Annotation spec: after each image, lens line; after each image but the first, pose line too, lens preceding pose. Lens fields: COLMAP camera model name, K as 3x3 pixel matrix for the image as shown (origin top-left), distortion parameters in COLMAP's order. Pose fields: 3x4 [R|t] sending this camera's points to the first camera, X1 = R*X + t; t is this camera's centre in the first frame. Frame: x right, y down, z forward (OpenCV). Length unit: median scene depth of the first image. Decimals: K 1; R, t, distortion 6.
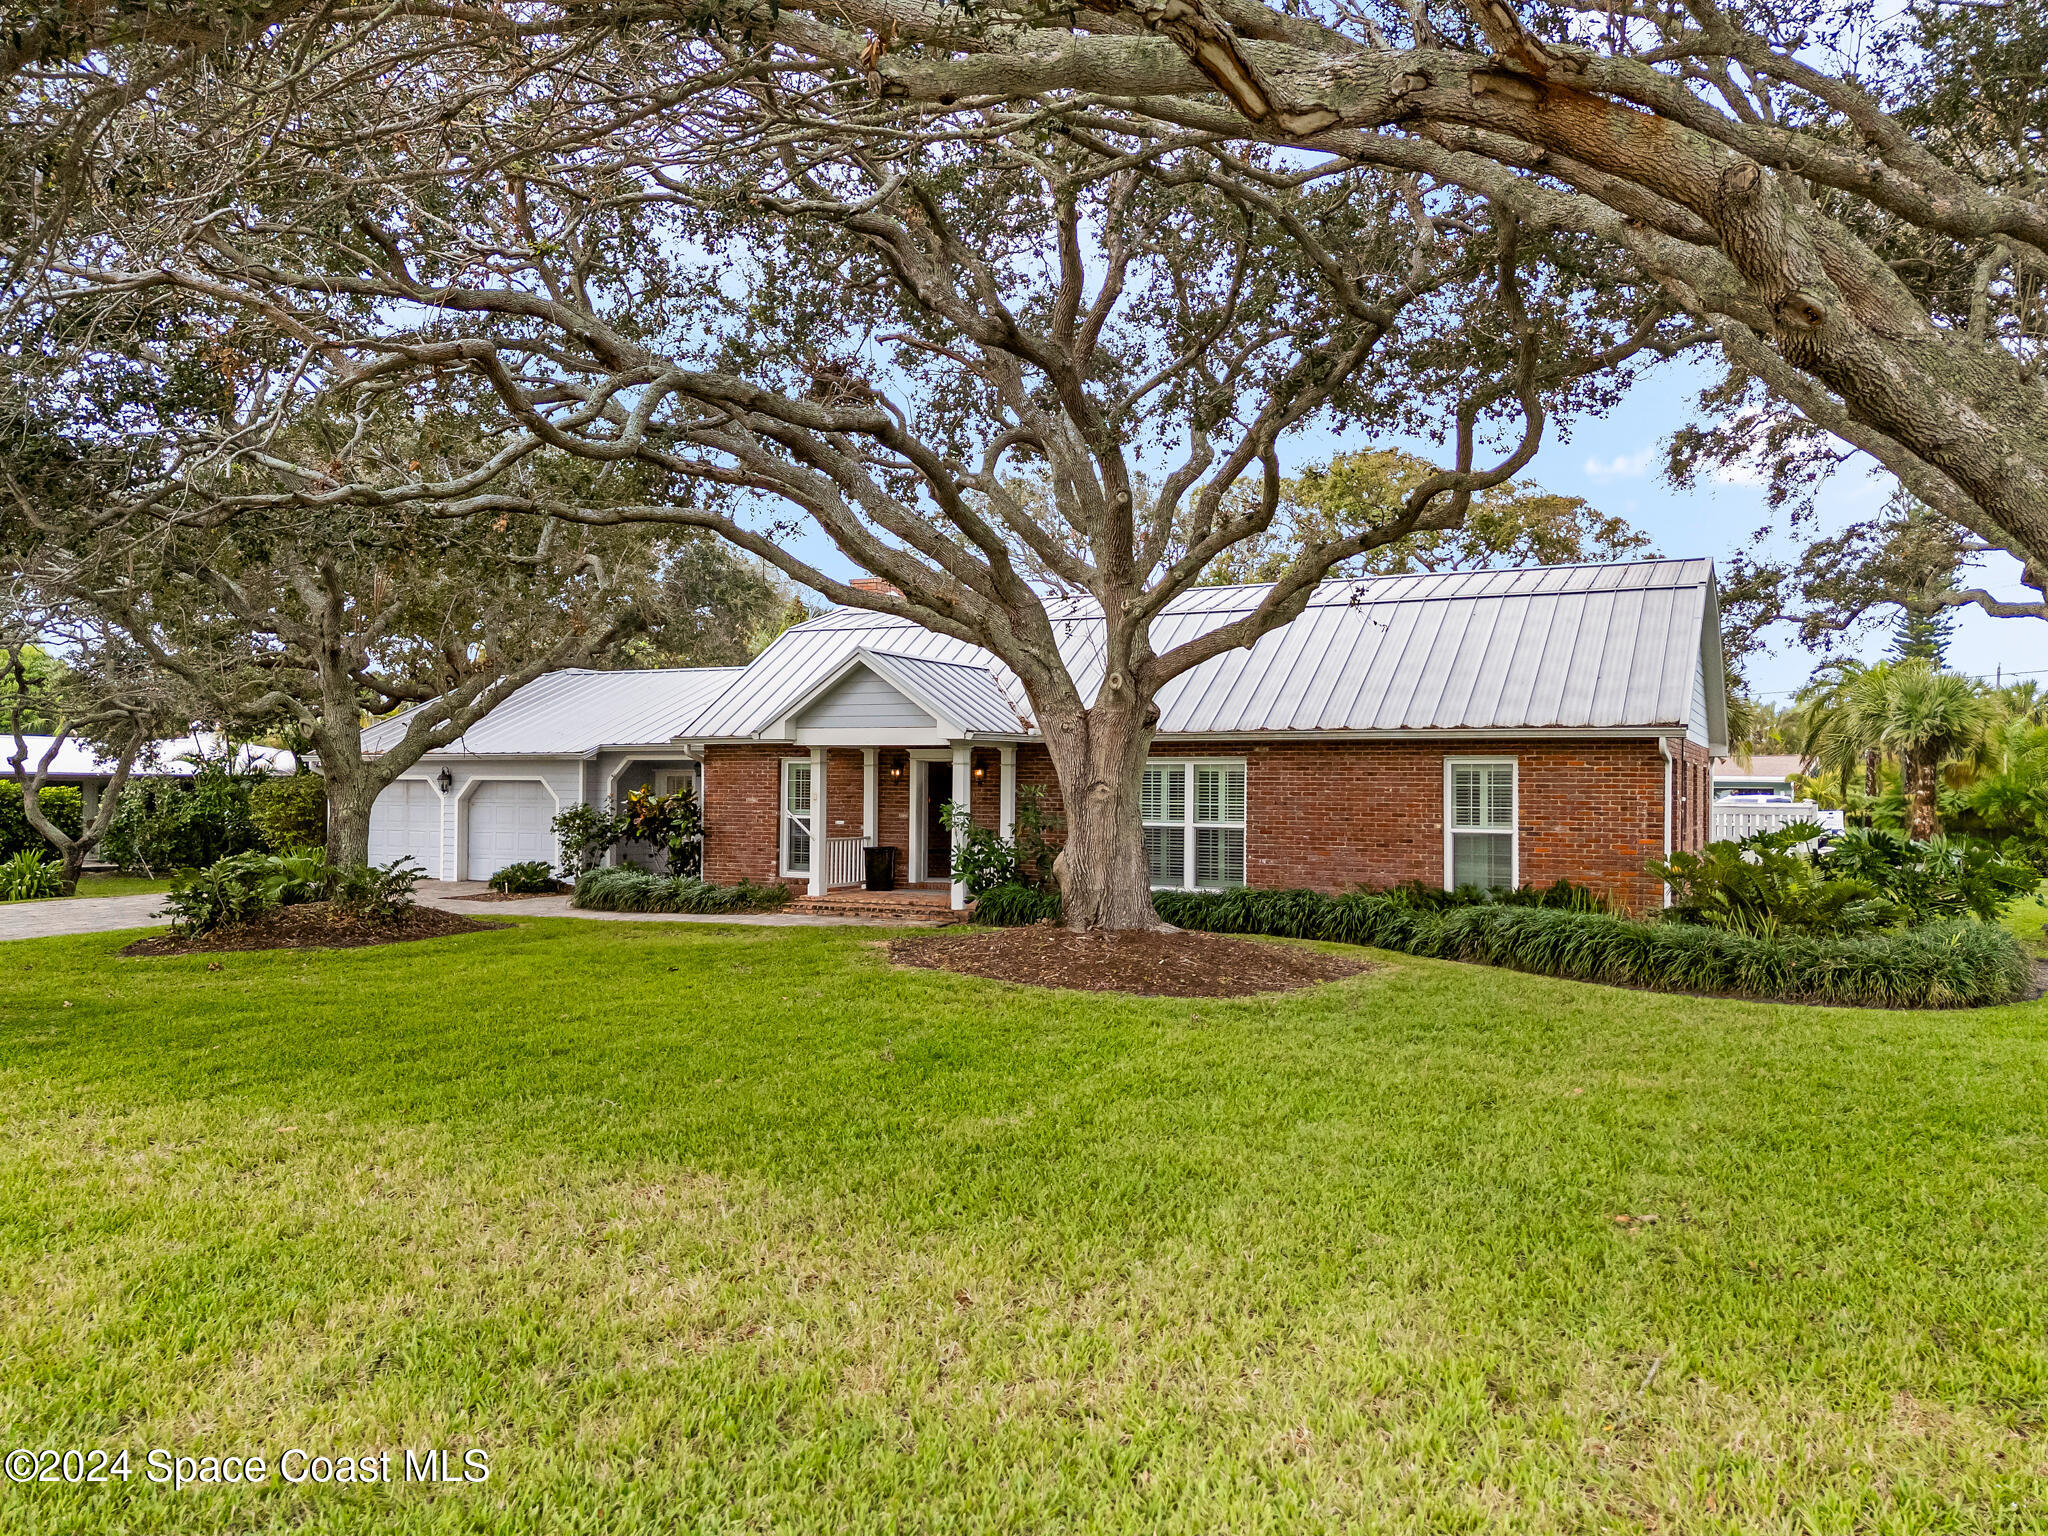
lens RADIAL K [[1556.8, 0, 1039.4], [0, 1556.8, 767.0], [0, 0, 1]] dist [0.003492, 0.004437]
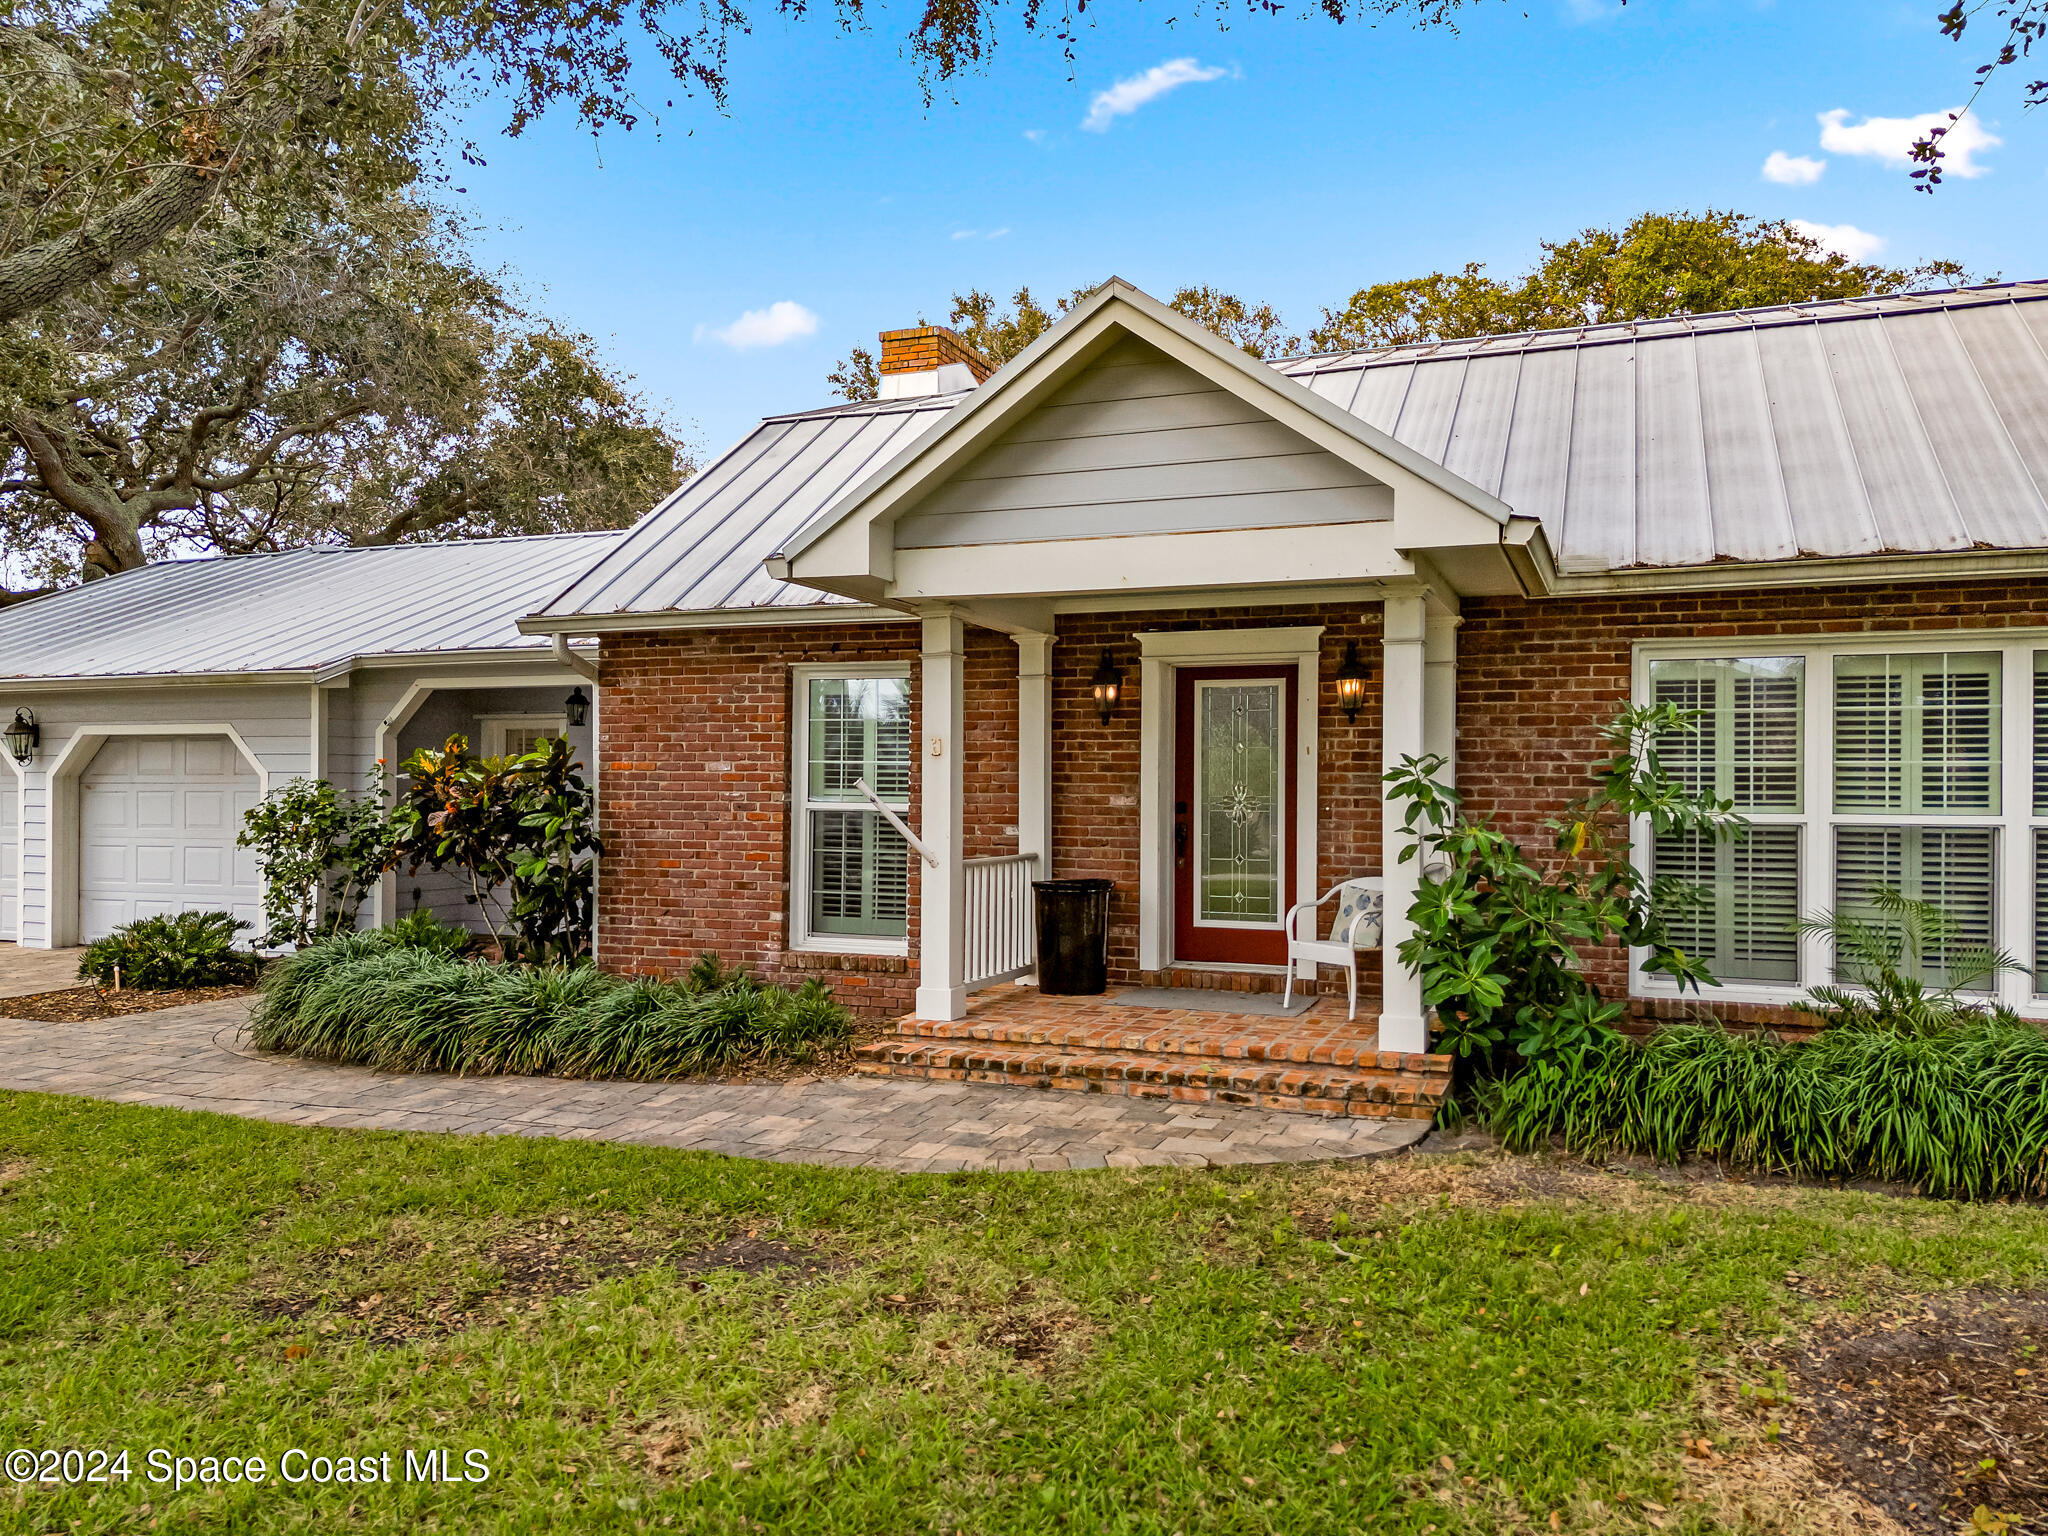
lens RADIAL K [[1556.8, 0, 1014.3], [0, 1556.8, 774.8], [0, 0, 1]] dist [0.003492, 0.004437]
pose [[0.996009, -0.000793, 0.089245, -0.142976], [0.000635, 0.999998, 0.001803, 0.022596], [-0.089246, -0.001740, 0.996008, 0.576798]]
